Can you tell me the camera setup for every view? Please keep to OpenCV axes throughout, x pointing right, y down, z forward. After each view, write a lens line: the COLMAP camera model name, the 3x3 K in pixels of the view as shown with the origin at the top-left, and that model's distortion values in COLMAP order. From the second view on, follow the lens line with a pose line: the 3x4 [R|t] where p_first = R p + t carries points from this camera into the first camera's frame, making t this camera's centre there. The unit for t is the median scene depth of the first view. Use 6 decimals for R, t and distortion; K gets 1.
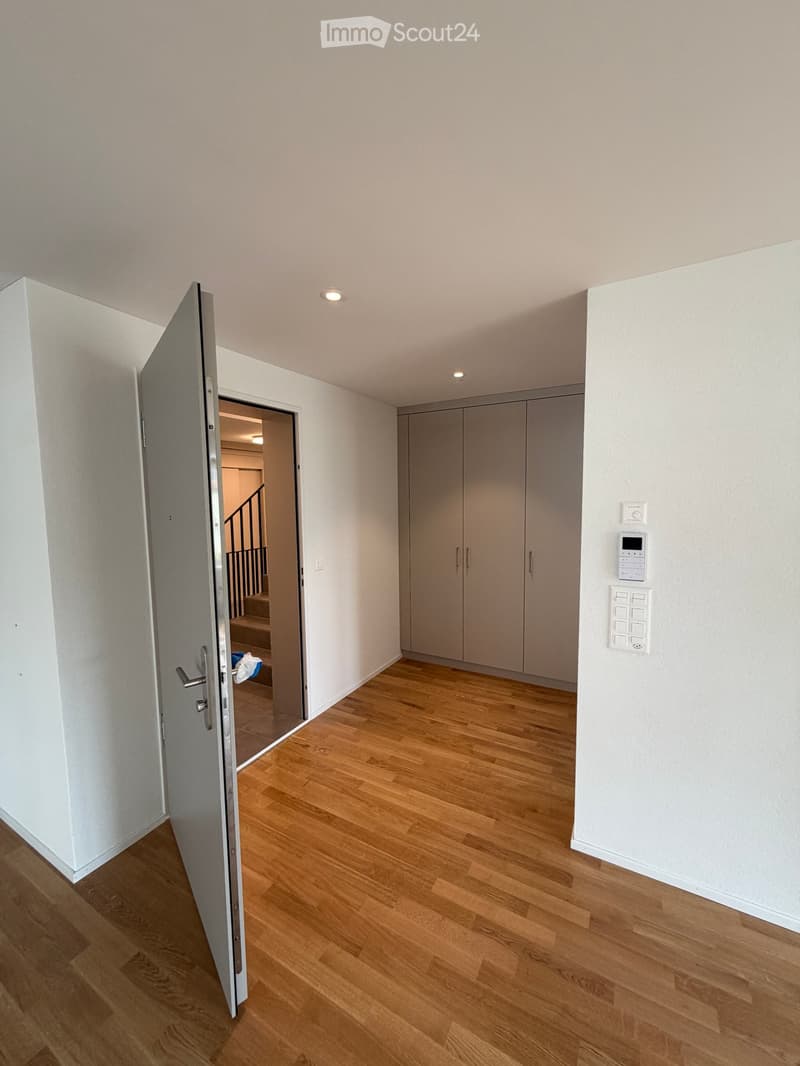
lens RADIAL K [[429.2, 0, 400.0], [0, 429.2, 533.0], [0, 0, 1]] dist [0.012337, -0.000035]
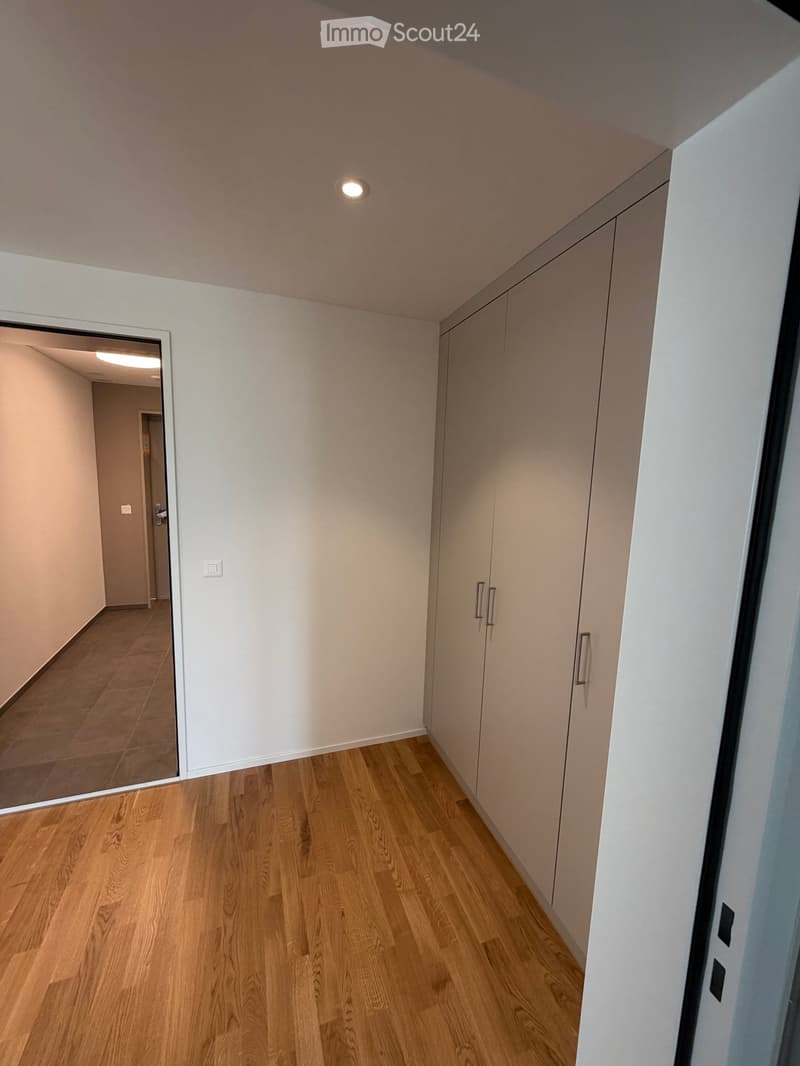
lens RADIAL K [[429.2, 0, 400.0], [0, 429.2, 533.0], [0, 0, 1]] dist [0.012337, -0.000035]
pose [[0.749393, 0.126952, -0.649841, 0.506726], [-0.101199, 0.991877, 0.077069, -0.069502], [0.654347, 0.008008, 0.756152, 0.726406]]
